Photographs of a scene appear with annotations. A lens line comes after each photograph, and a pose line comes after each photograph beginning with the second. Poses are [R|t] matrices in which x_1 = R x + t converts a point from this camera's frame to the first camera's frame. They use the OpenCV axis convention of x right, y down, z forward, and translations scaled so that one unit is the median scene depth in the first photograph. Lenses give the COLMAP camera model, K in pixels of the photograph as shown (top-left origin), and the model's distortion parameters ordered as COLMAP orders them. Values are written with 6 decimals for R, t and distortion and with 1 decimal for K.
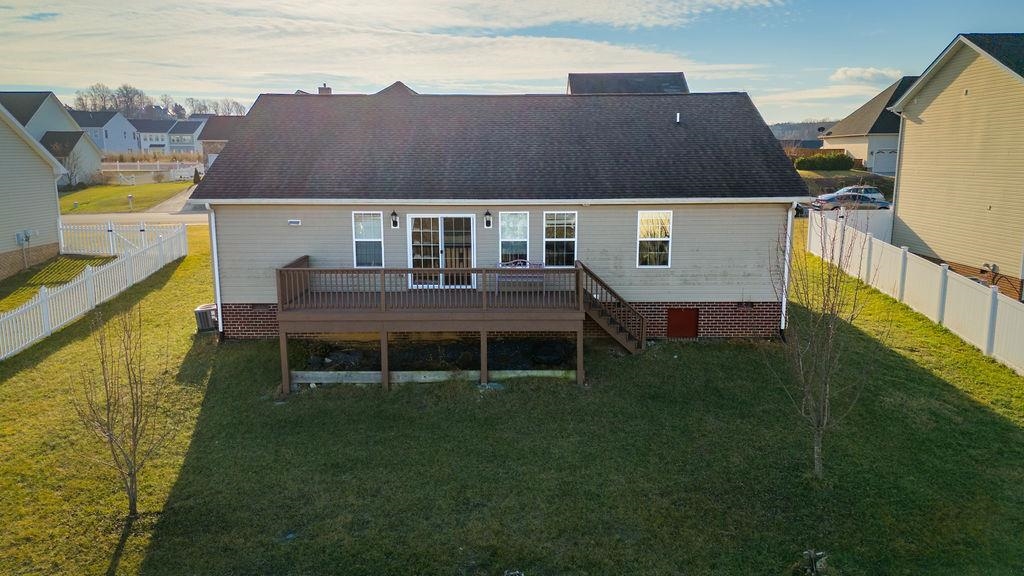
lens RADIAL K [[745.2, 0, 512.0], [0, 745.2, 288.0], [0, 0, 1]] dist [0.098086, -0.094707]
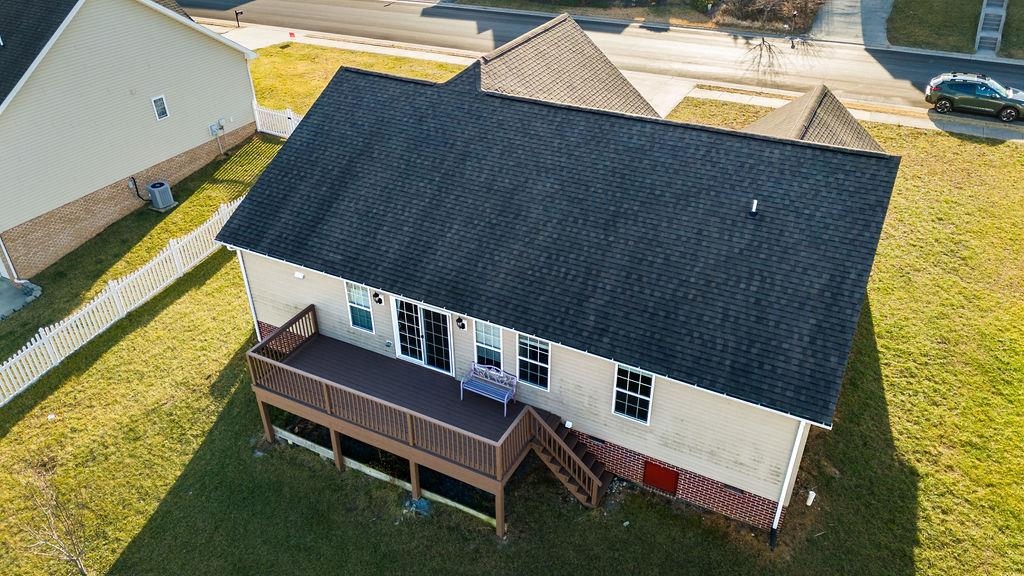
lens RADIAL K [[745.2, 0, 512.0], [0, 745.2, 288.0], [0, 0, 1]] dist [0.098086, -0.094707]
pose [[0.887876, 0.249286, -0.386696, 0.367573], [-0.078409, 0.910181, 0.406722, -0.509987], [0.453353, -0.330798, 0.827674, 0.278071]]
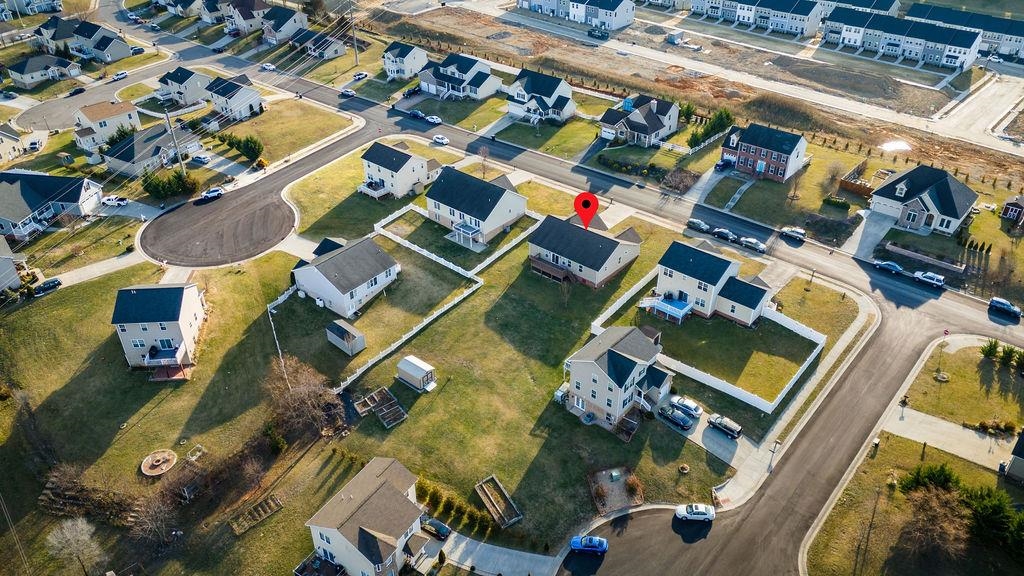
lens RADIAL K [[745.2, 0, 512.0], [0, 745.2, 288.0], [0, 0, 1]] dist [0.098086, -0.094707]
pose [[0.758111, 0.373957, -0.534251, 3.354657], [-0.134285, 0.891208, 0.433262, -2.720980], [0.638150, -0.256719, 0.725851, -4.276347]]
